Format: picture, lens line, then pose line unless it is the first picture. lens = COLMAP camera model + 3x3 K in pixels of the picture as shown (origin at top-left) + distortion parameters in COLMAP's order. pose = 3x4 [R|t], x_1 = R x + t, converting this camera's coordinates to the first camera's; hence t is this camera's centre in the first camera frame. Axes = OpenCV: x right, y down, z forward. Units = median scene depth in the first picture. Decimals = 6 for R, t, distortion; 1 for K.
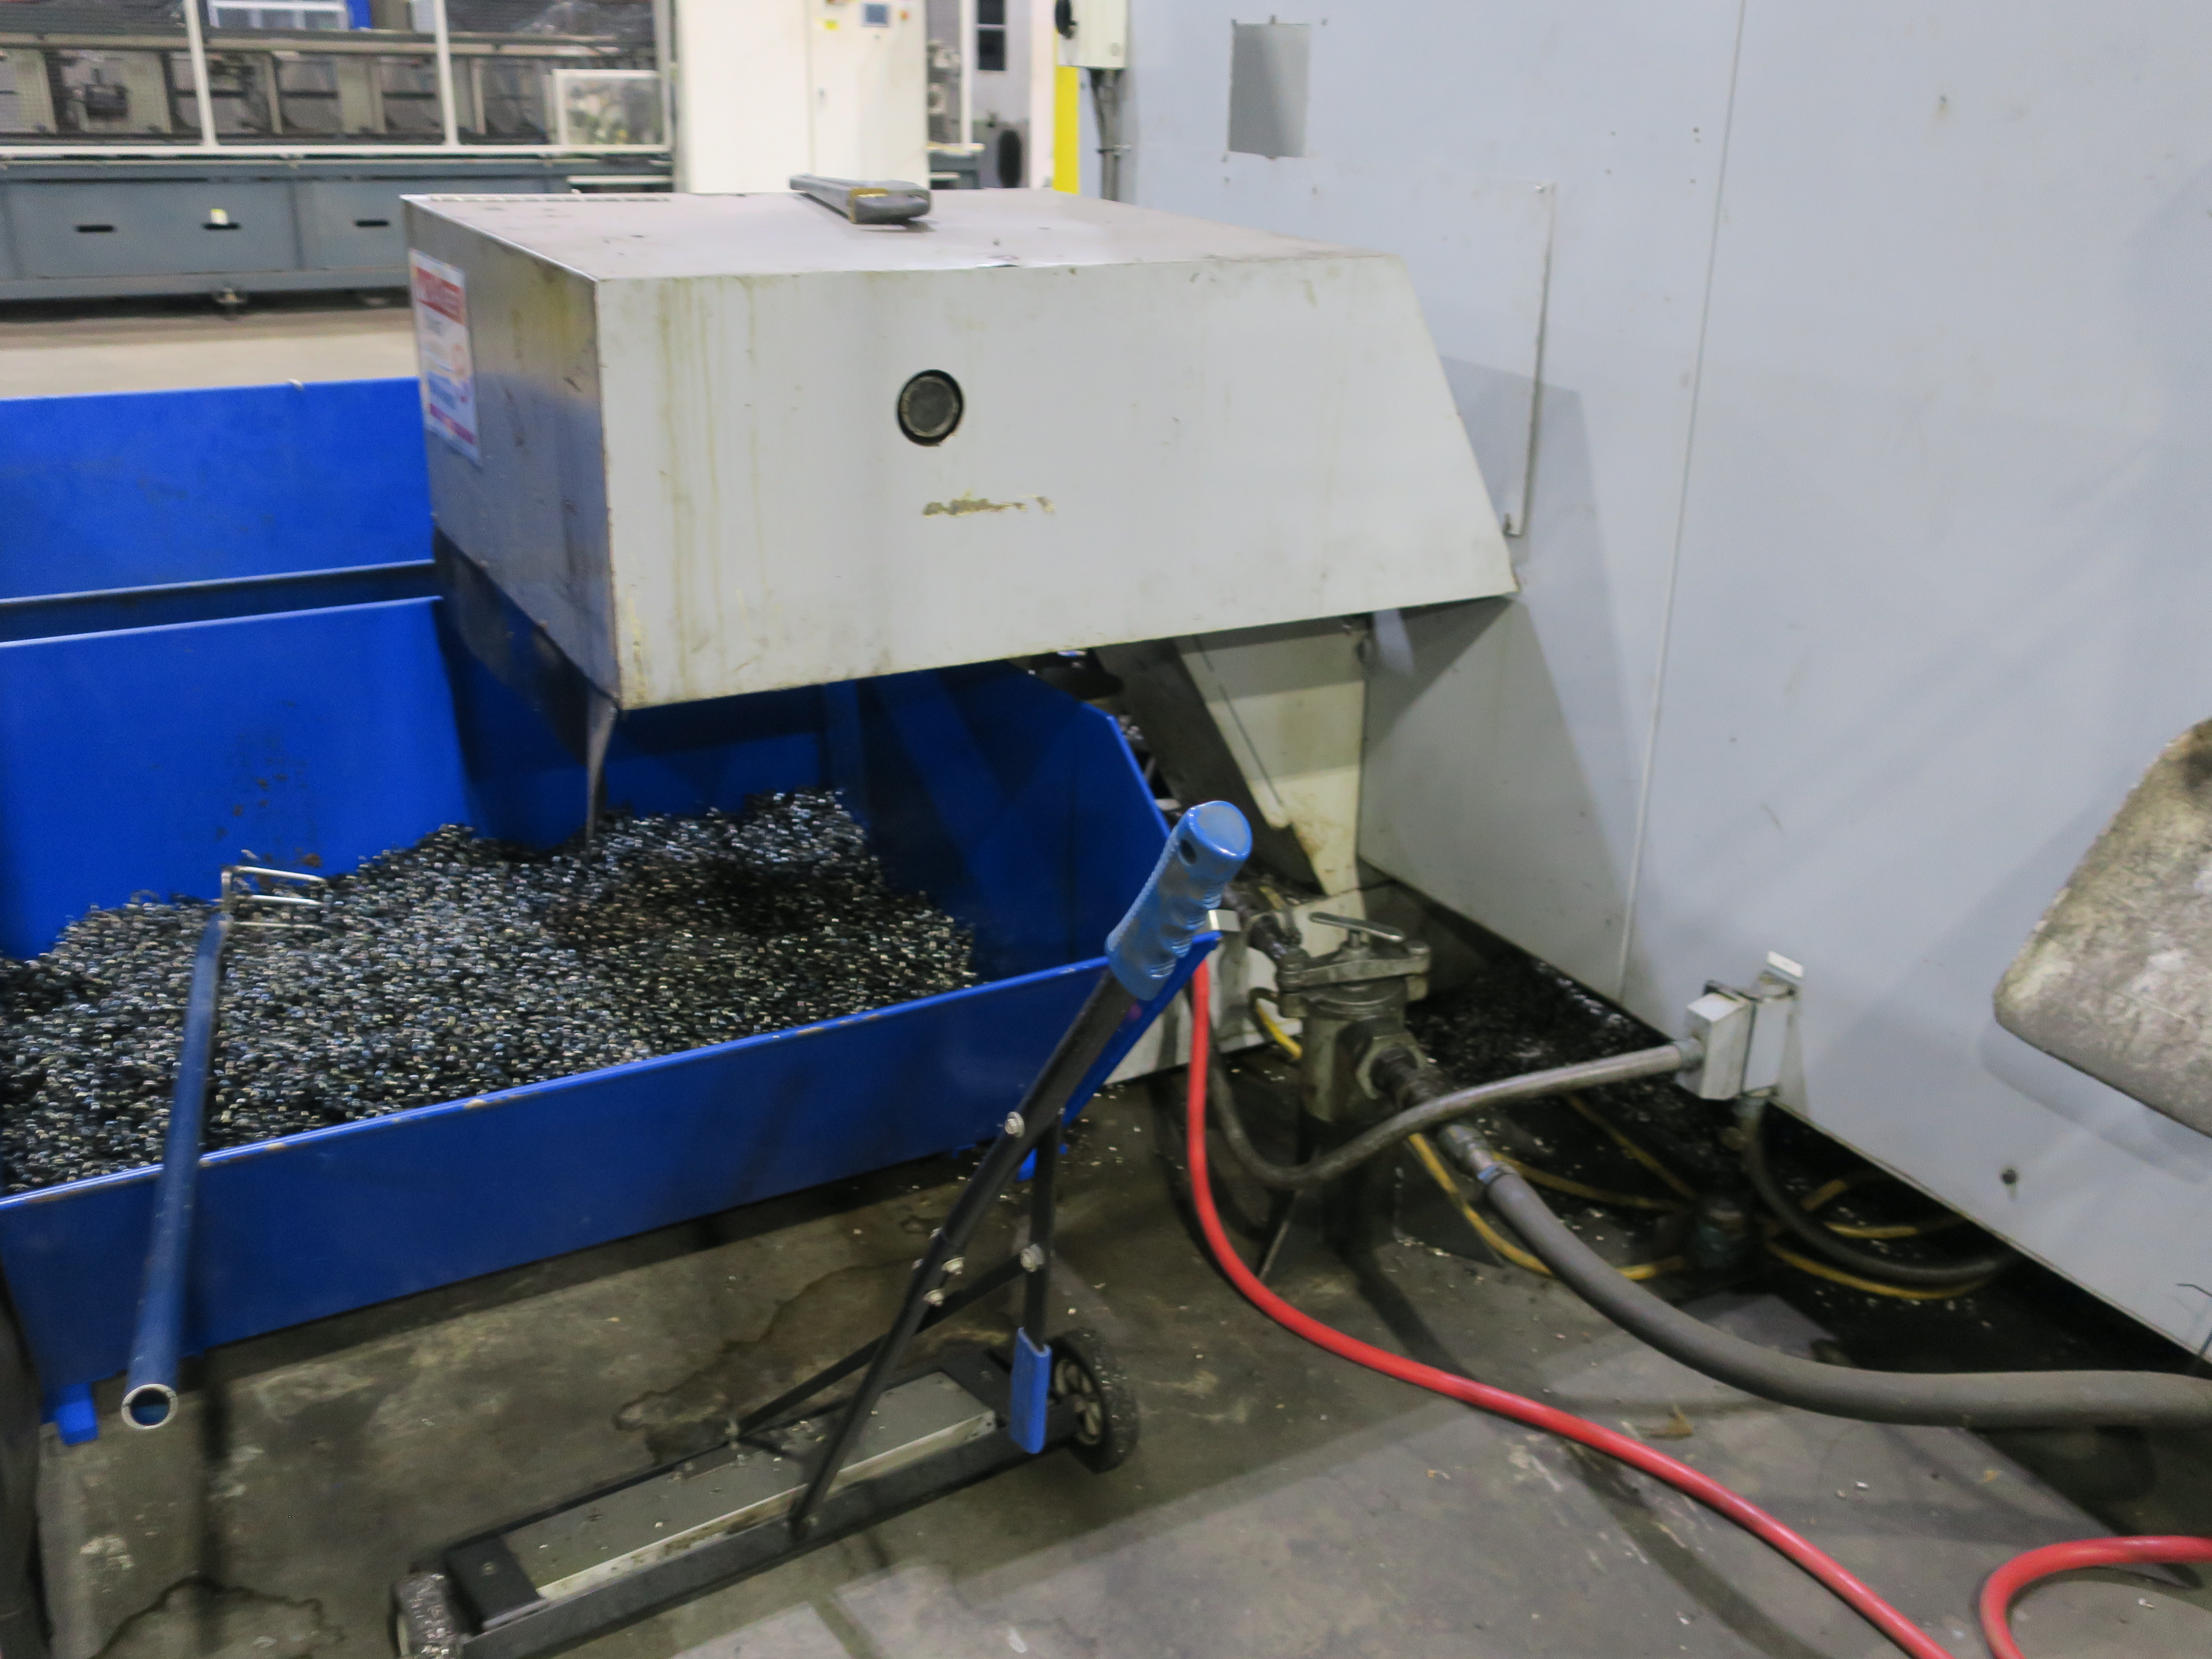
lens RADIAL K [[1984.3, 0, 1106.0], [0, 1984.3, 829.5], [0, 0, 1]] dist [0.003613, 0.013893]
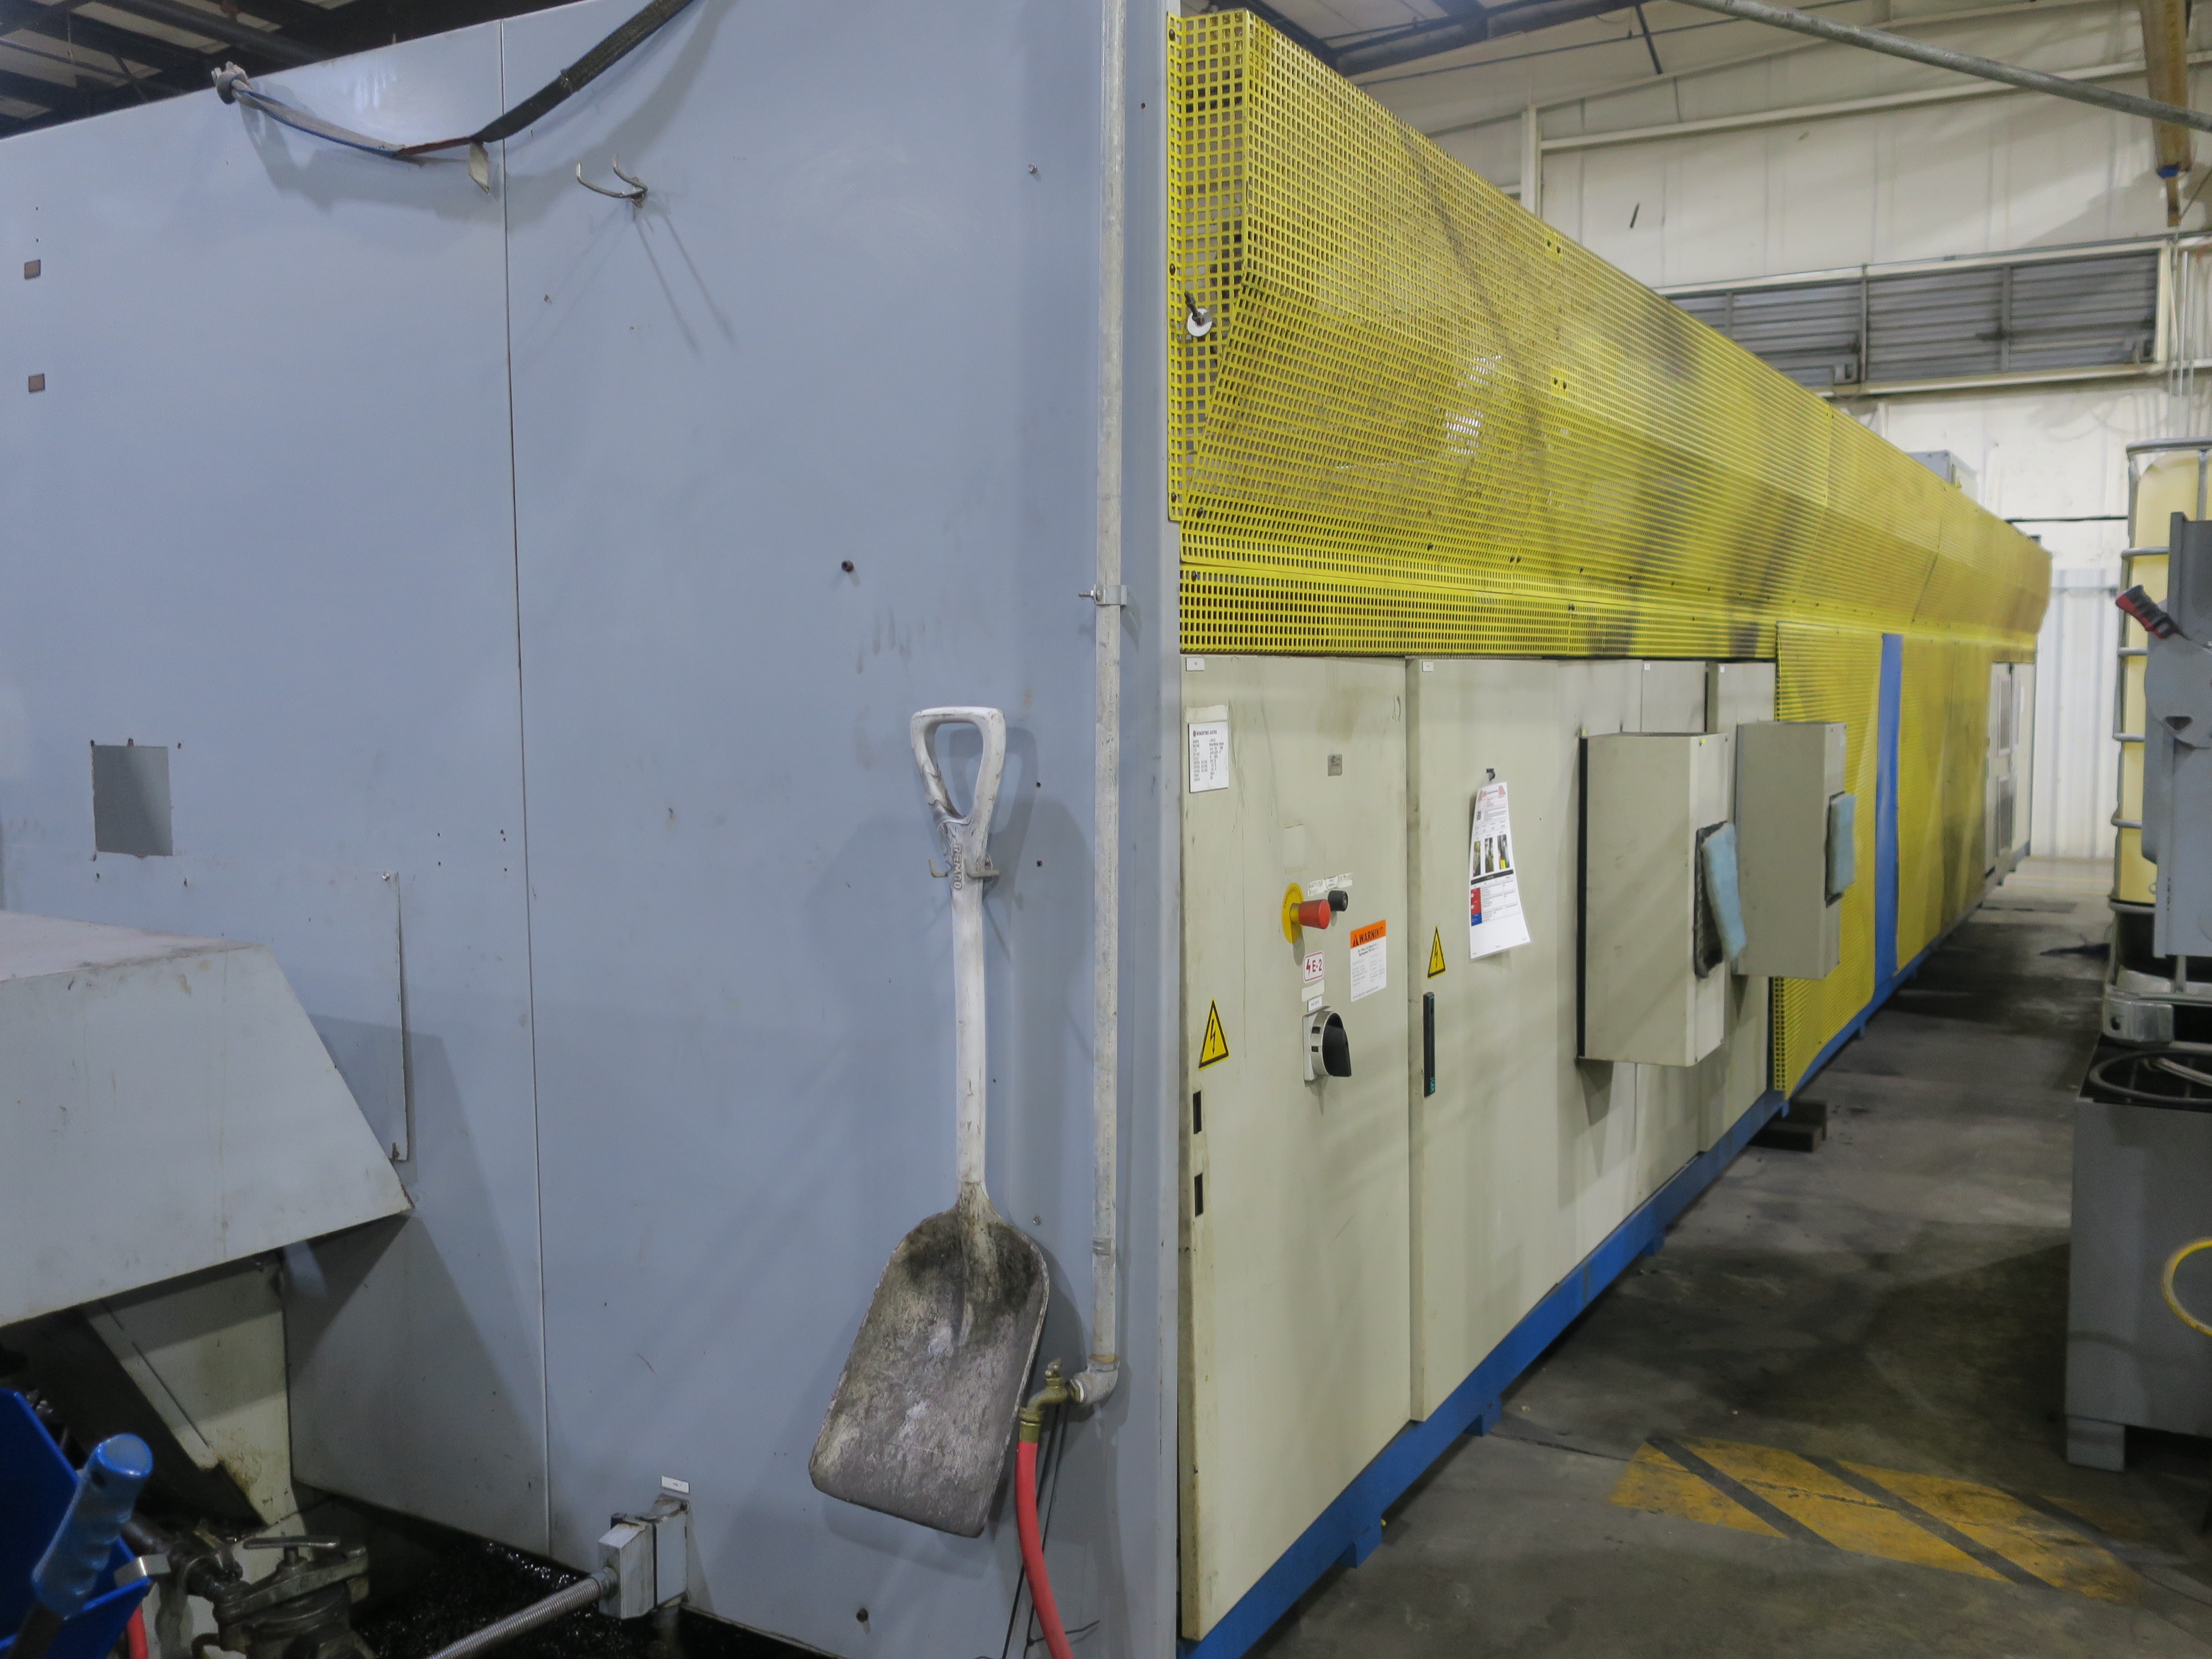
lens RADIAL K [[1984.3, 0, 1106.0], [0, 1984.3, 829.5], [0, 0, 1]] dist [0.003613, 0.013893]
pose [[0.864406, -0.067021, 0.498308, -0.004261], [0.204754, 0.952097, -0.227128, 0.015951], [-0.459215, 0.298361, 0.836721, -0.228832]]
